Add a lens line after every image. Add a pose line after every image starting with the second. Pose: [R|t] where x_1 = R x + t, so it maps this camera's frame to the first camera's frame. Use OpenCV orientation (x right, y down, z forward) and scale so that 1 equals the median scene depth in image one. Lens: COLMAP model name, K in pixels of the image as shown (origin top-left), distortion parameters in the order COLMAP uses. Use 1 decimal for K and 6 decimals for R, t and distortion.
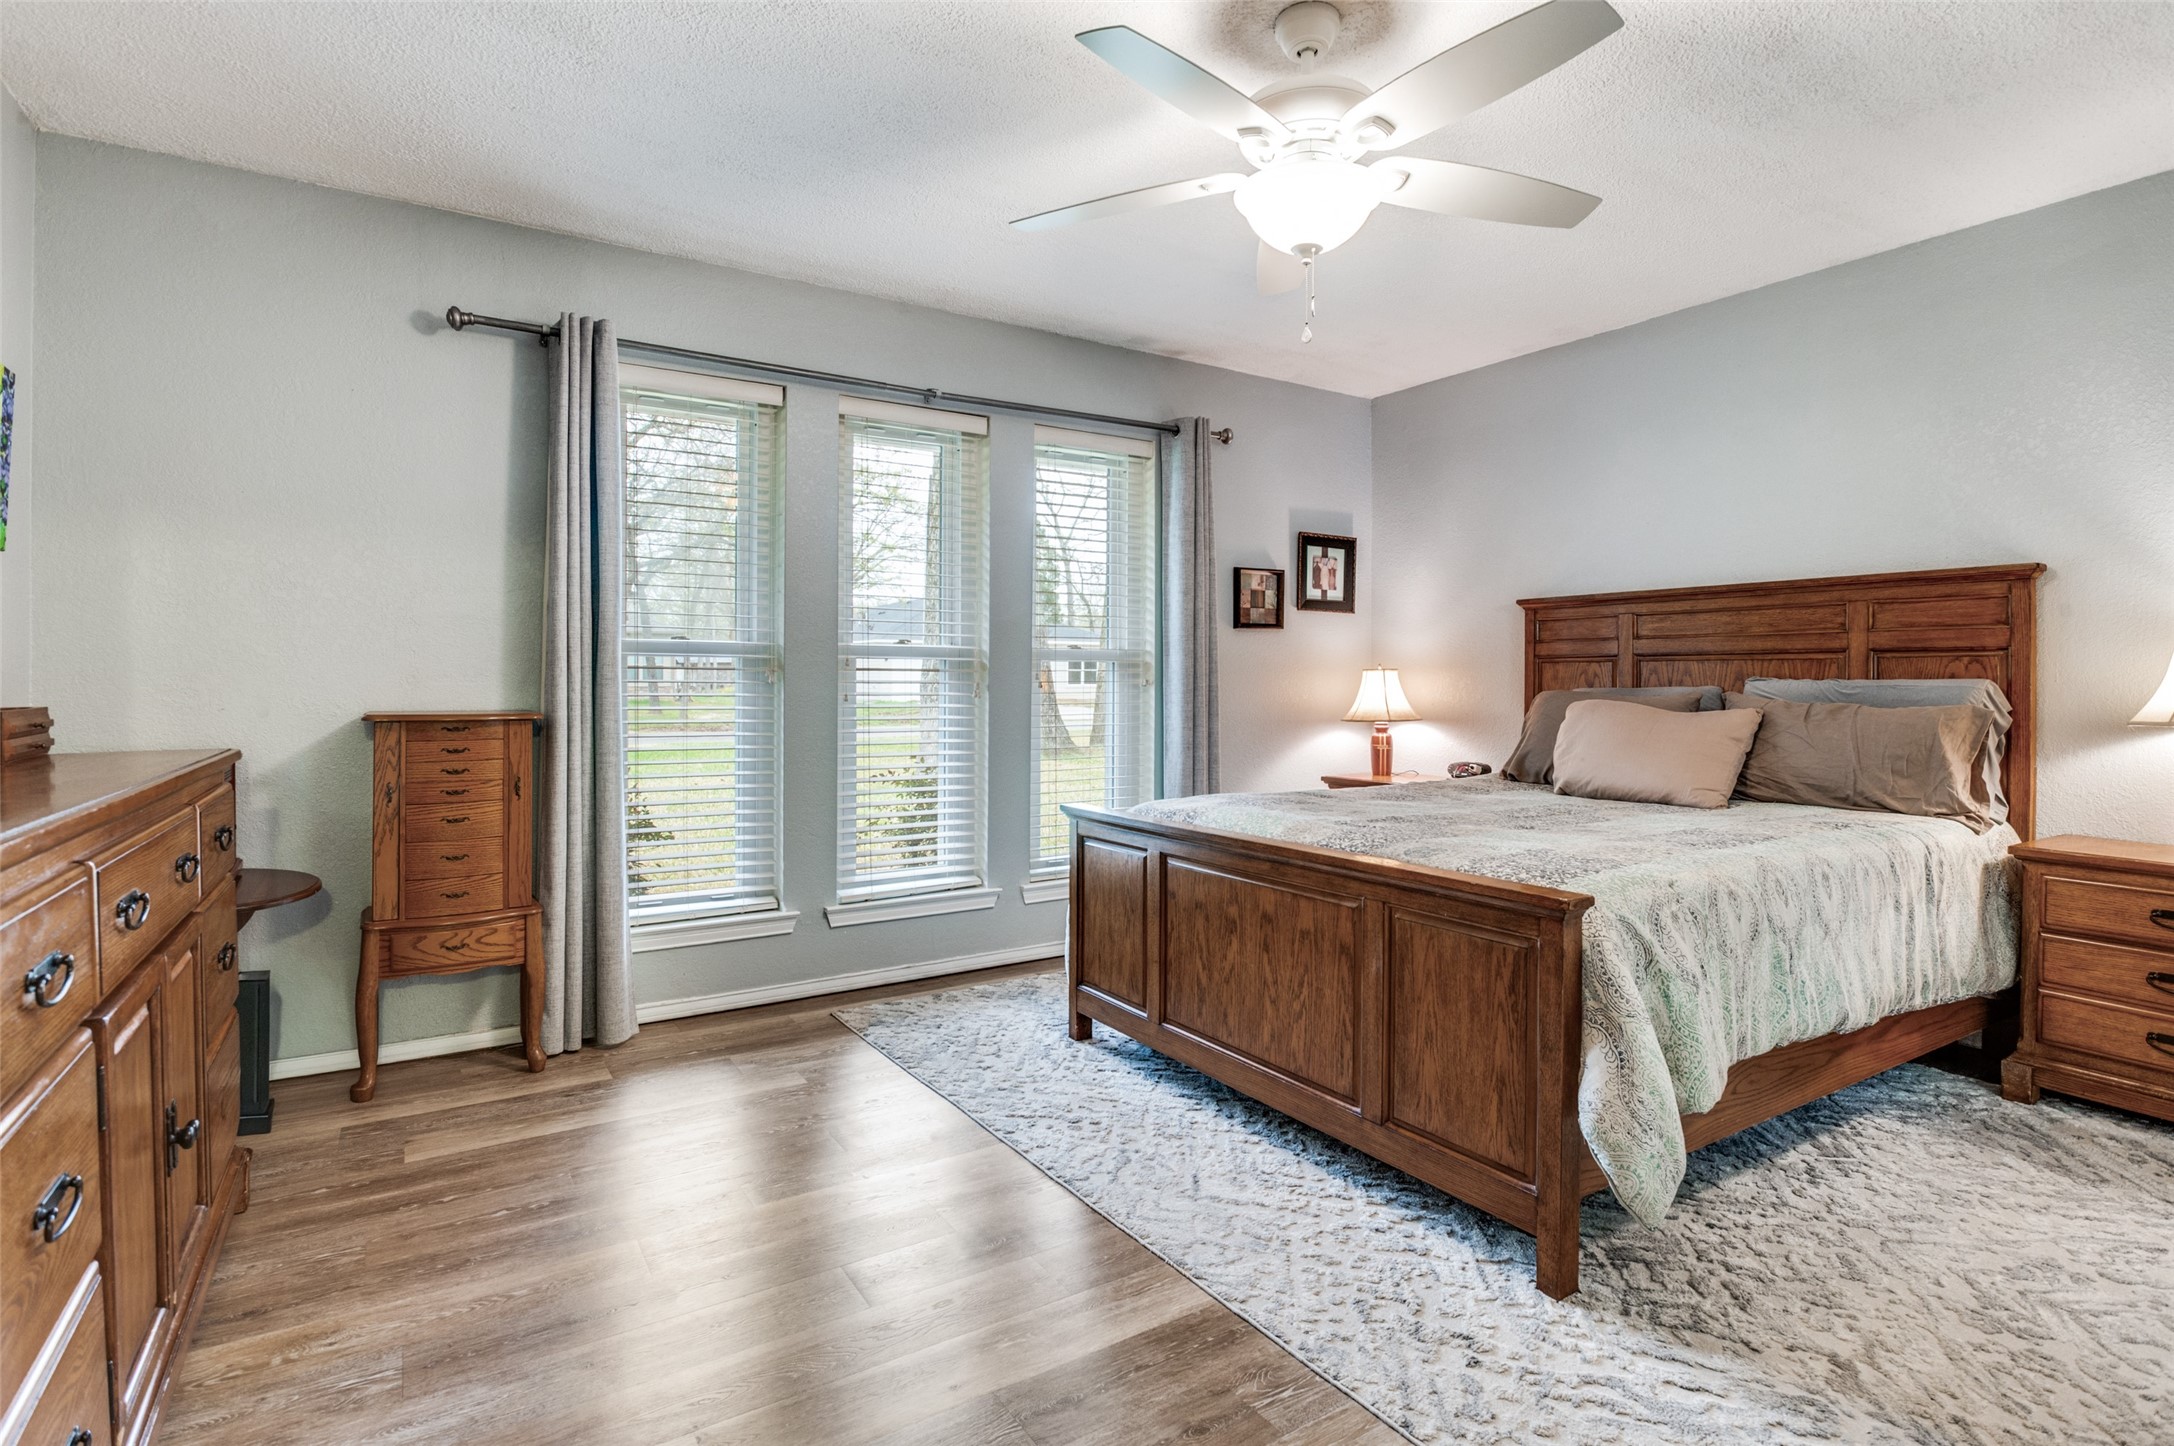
lens RADIAL K [[1048.7, 0, 1087.7], [0, 1048.7, 705.0], [0, 0, 1]] dist [-0.017559, 0.003095]
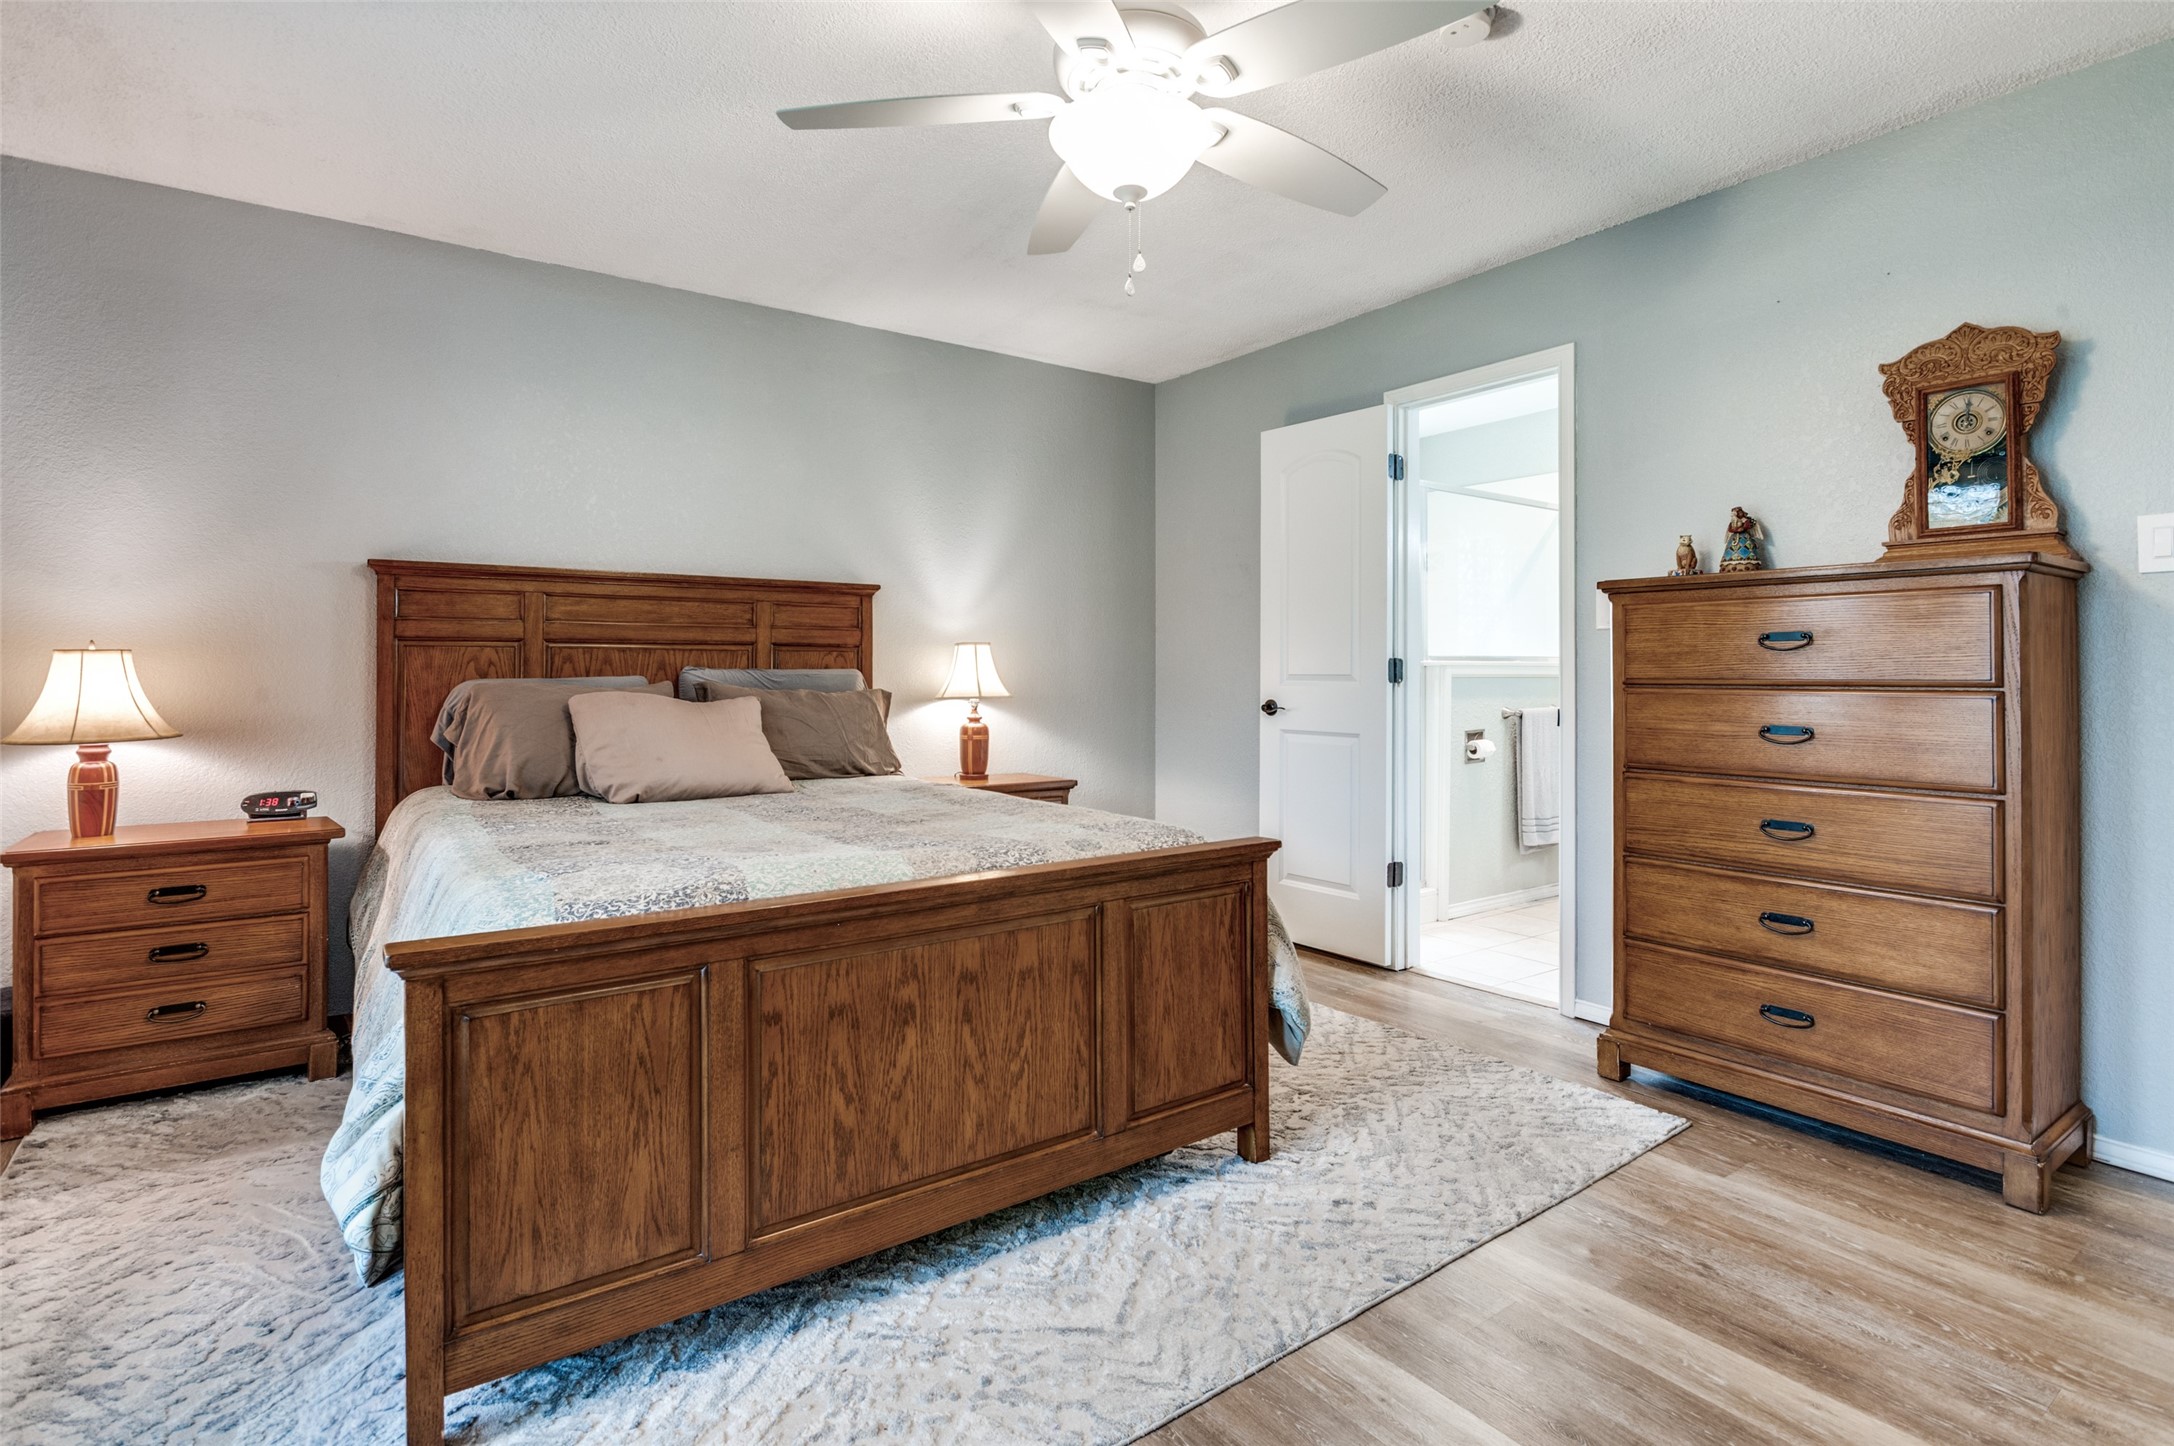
lens RADIAL K [[1048.7, 0, 1099.1], [0, 1048.7, 675.3], [0, 0, 1]] dist [-0.017559, 0.003095]
pose [[-0.047961, -0.003697, 0.998842, -0.563513], [0.021819, 0.999751, 0.004748, -0.019311], [-0.998611, 0.022021, -0.047869, 0.876464]]
